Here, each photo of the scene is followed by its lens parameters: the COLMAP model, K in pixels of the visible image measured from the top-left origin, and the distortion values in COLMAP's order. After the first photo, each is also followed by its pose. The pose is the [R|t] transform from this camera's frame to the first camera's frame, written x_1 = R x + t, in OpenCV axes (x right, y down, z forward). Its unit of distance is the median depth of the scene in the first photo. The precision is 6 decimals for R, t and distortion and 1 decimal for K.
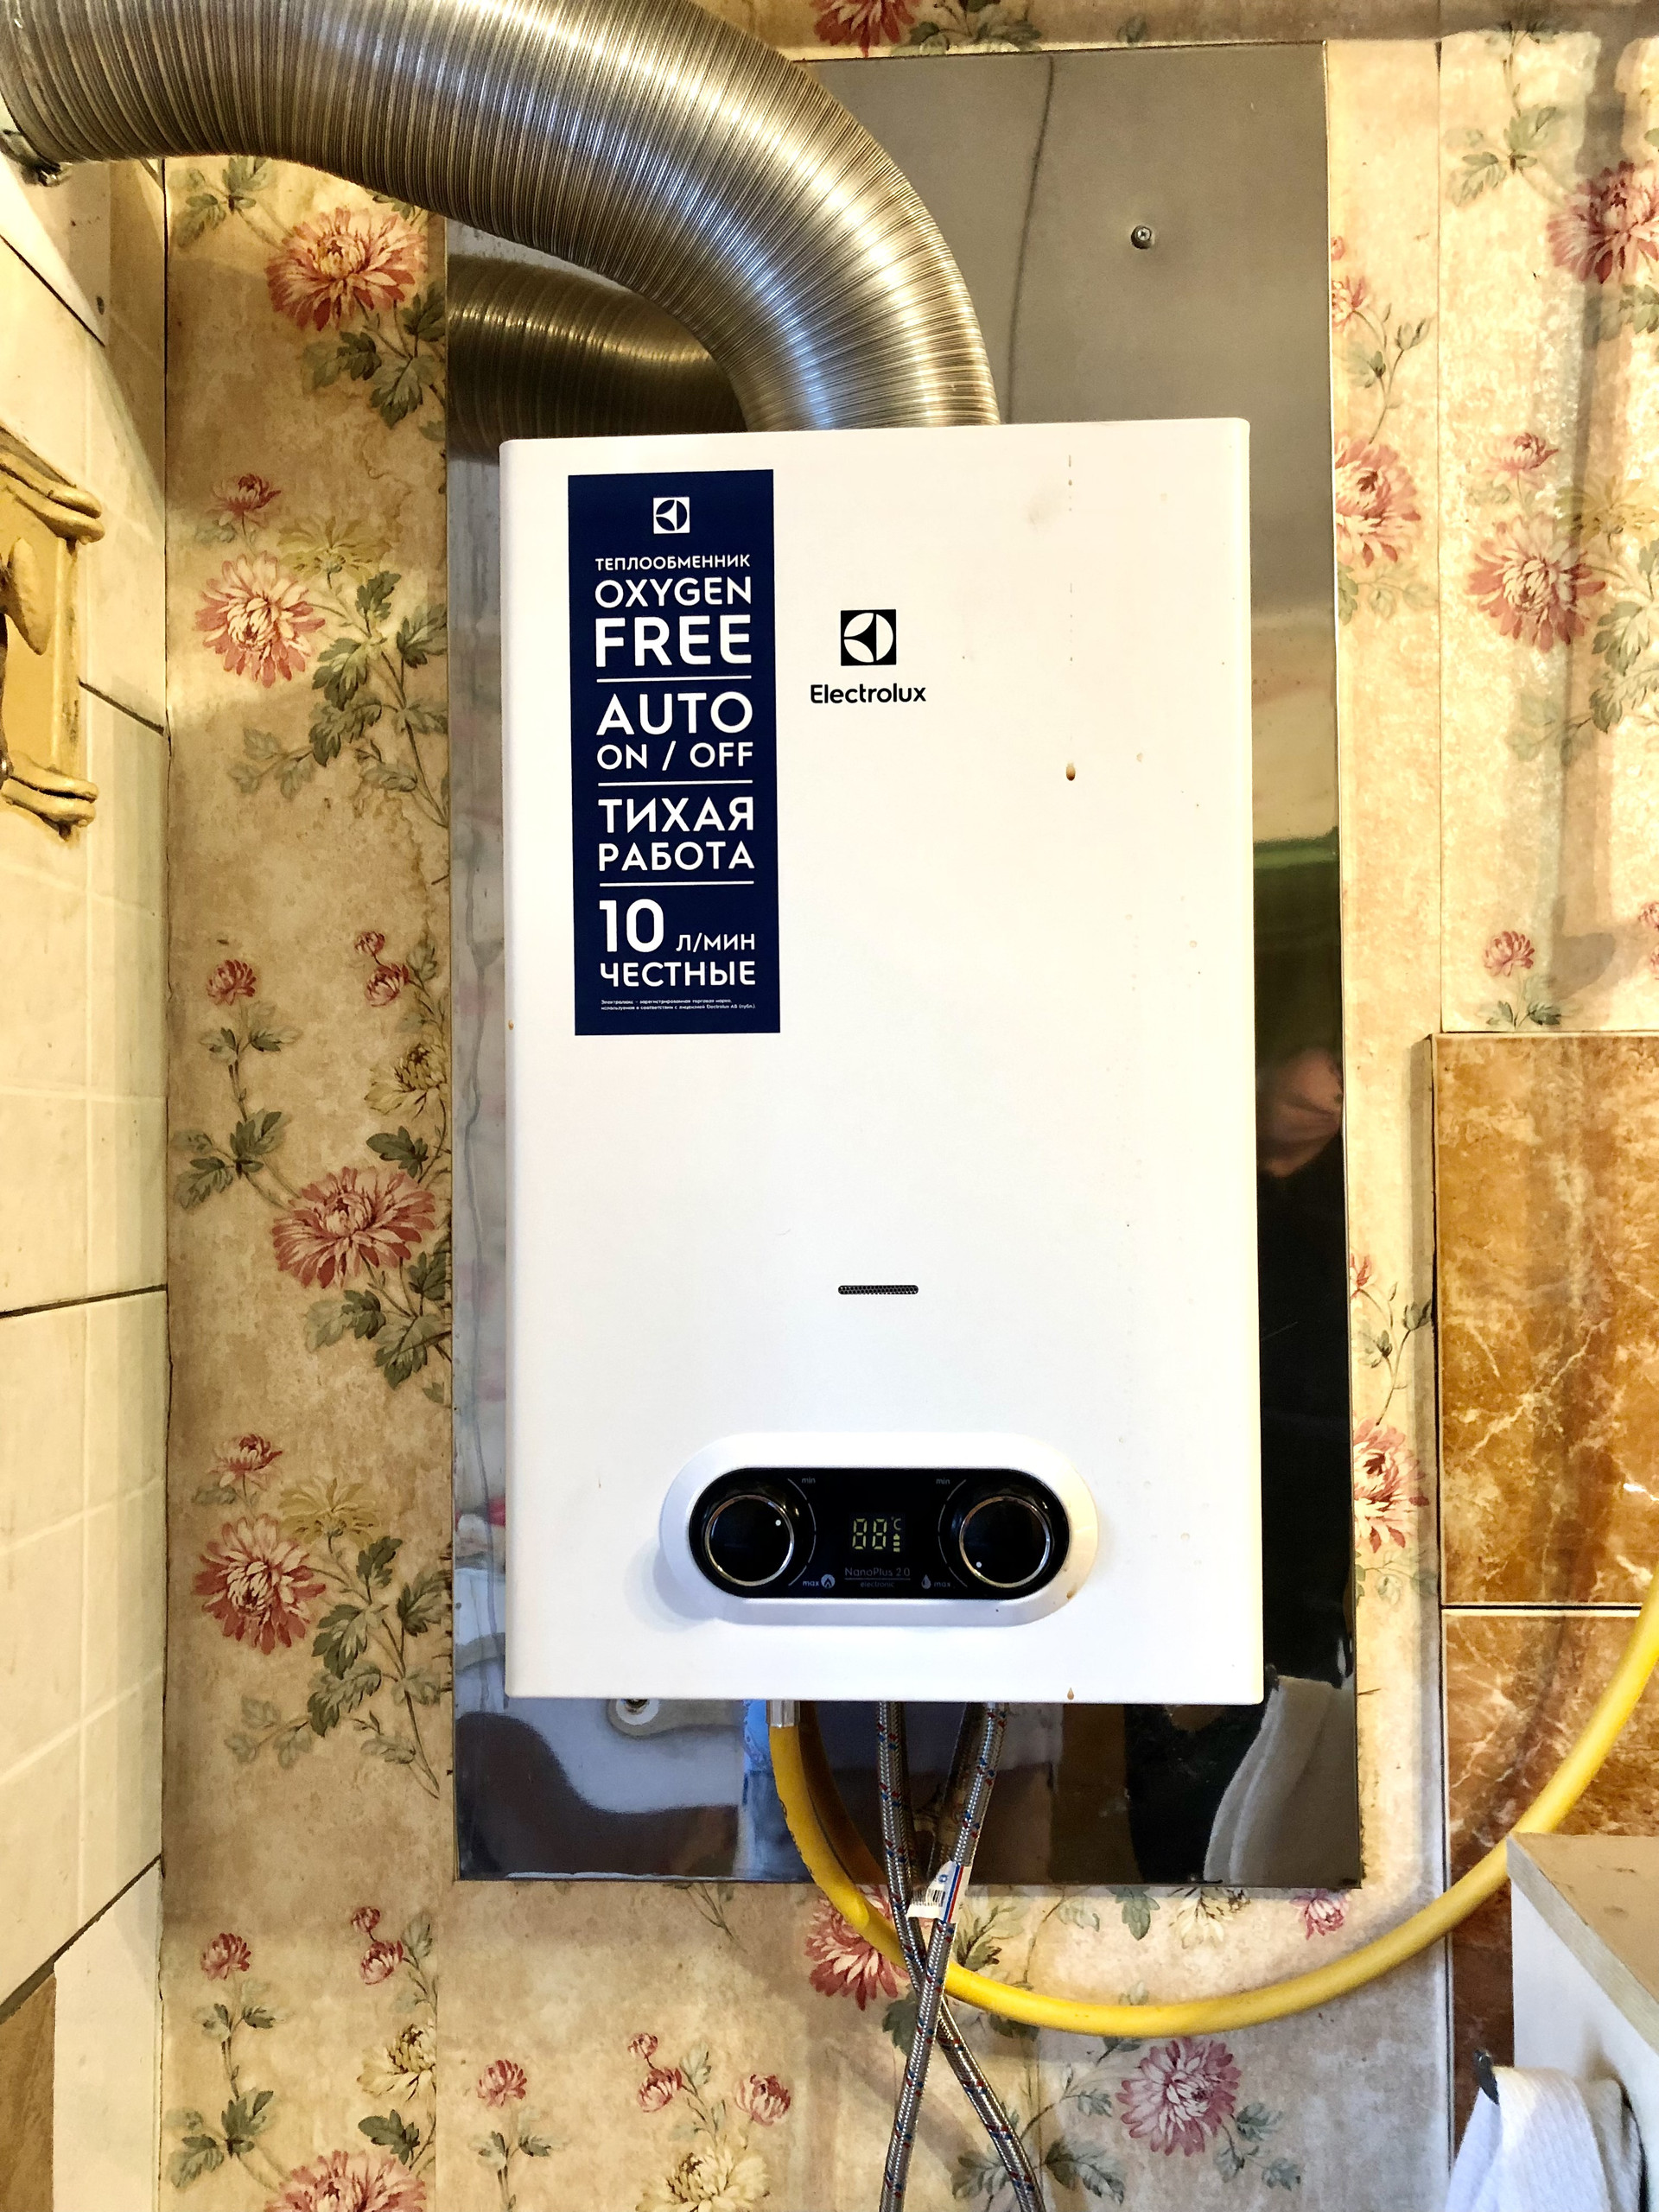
lens RADIAL K [[1832.4, 0, 829.9], [0, 1832.4, 1106.0], [0, 0, 1]] dist [0.051927, -0.049183]
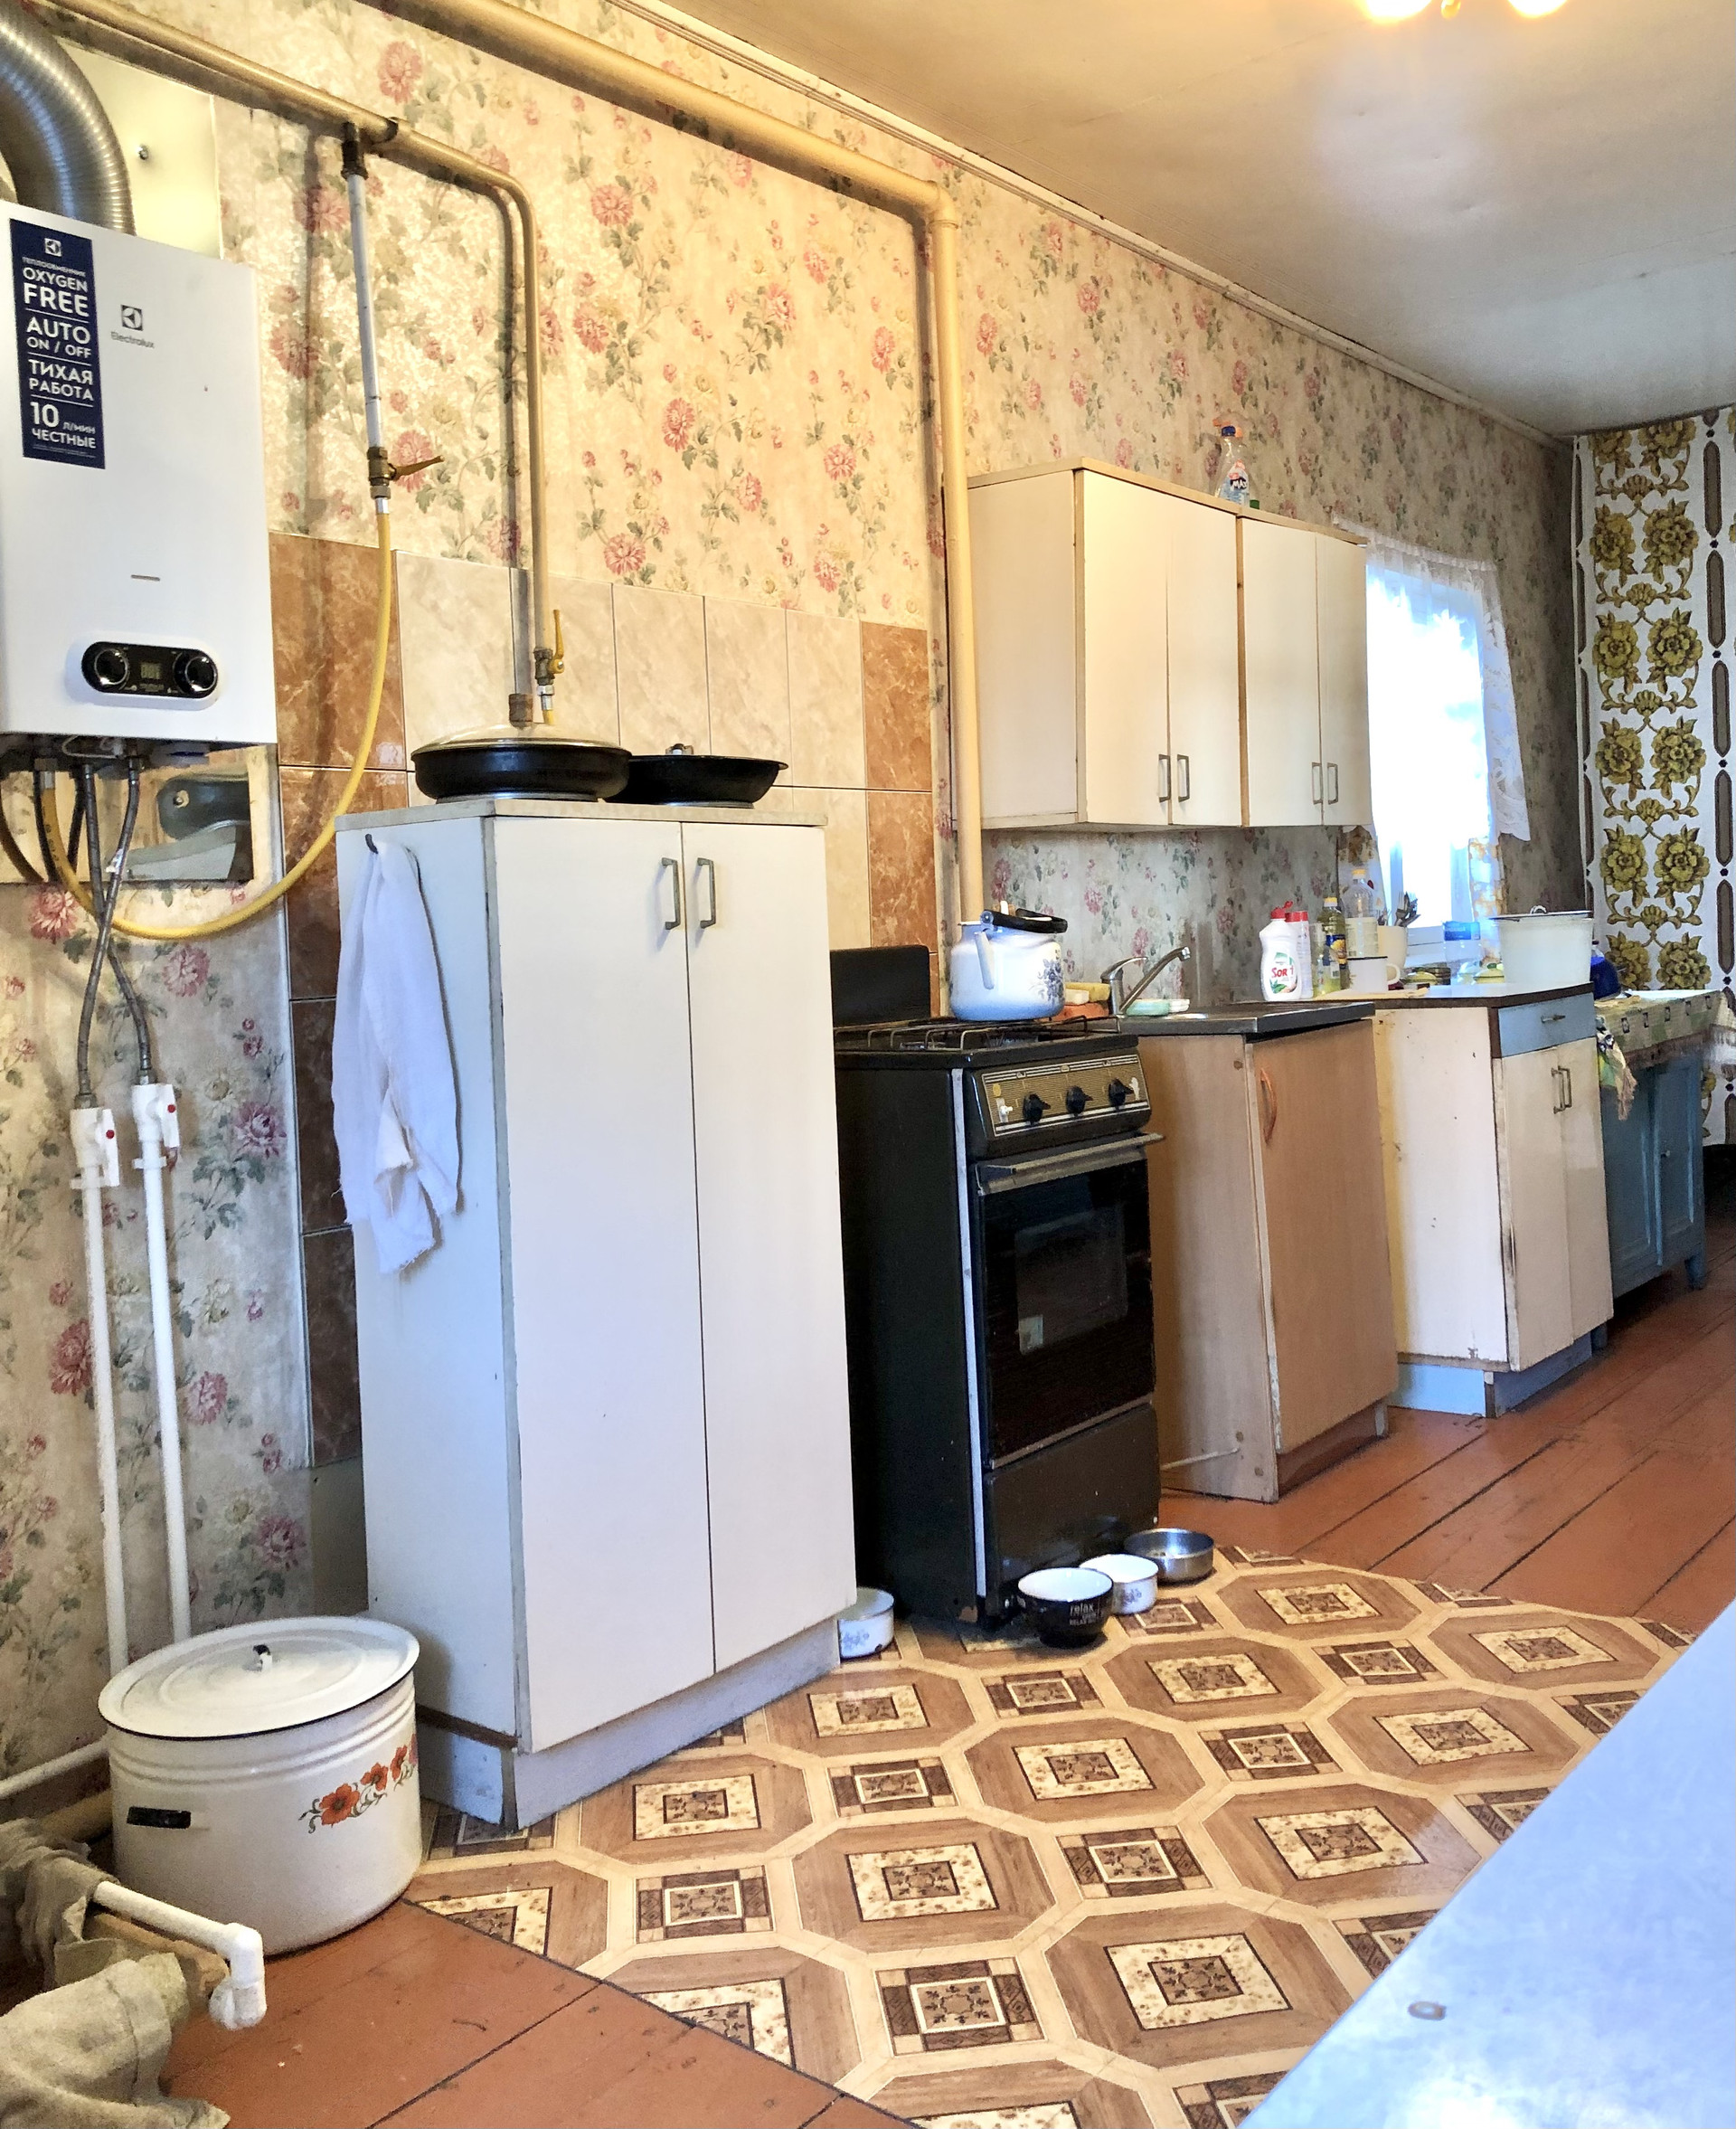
lens RADIAL K [[1916.8, 0, 862.7], [0, 1916.8, 1055.3], [0, 0, 1]] dist [0.010317, 0.012947]
pose [[0.604680, -0.071405, 0.793261, -1.402310], [0.009652, 0.996557, 0.082347, 0.501900], [-0.796410, -0.042138, 0.603287, -1.325544]]
